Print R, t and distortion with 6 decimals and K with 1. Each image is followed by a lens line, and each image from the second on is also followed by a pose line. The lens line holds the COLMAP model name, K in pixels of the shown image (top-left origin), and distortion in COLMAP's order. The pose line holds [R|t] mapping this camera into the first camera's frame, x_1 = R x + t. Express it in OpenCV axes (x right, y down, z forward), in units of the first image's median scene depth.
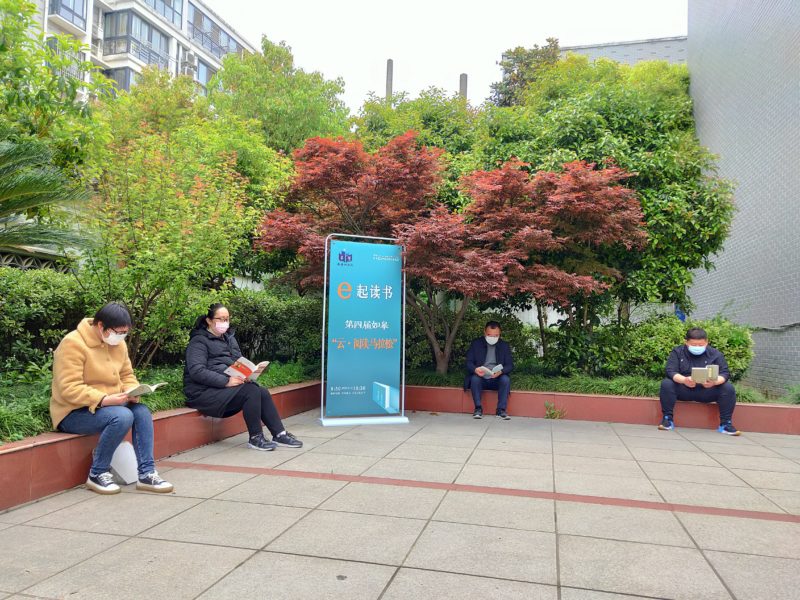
lens RADIAL K [[591.8, 0, 400.0], [0, 591.8, 300.0], [0, 0, 1]] dist [0.050844, -0.015487]
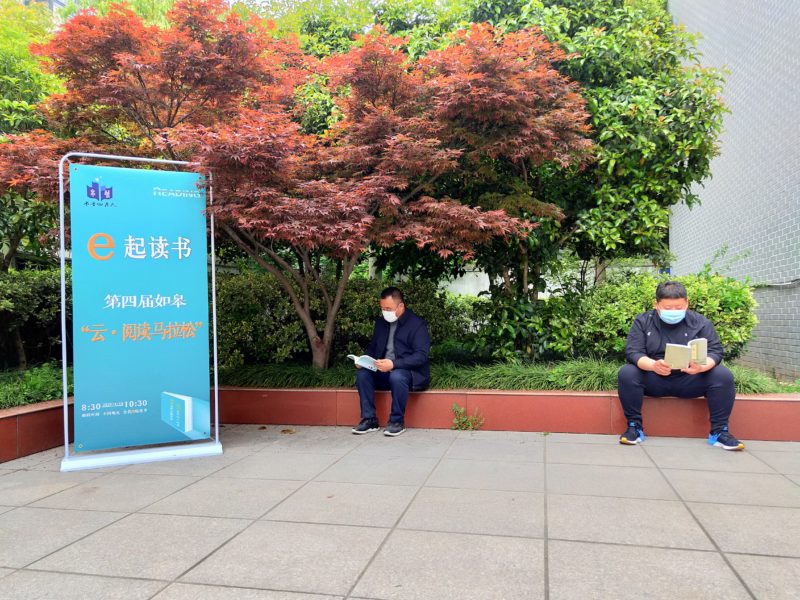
lens RADIAL K [[591.8, 0, 400.0], [0, 591.8, 300.0], [0, 0, 1]] dist [0.050844, -0.015487]
pose [[0.999025, -0.043395, 0.008078, 0.170926], [0.043132, 0.998609, 0.030316, 0.027707], [-0.009382, -0.029938, 0.999508, 0.310280]]
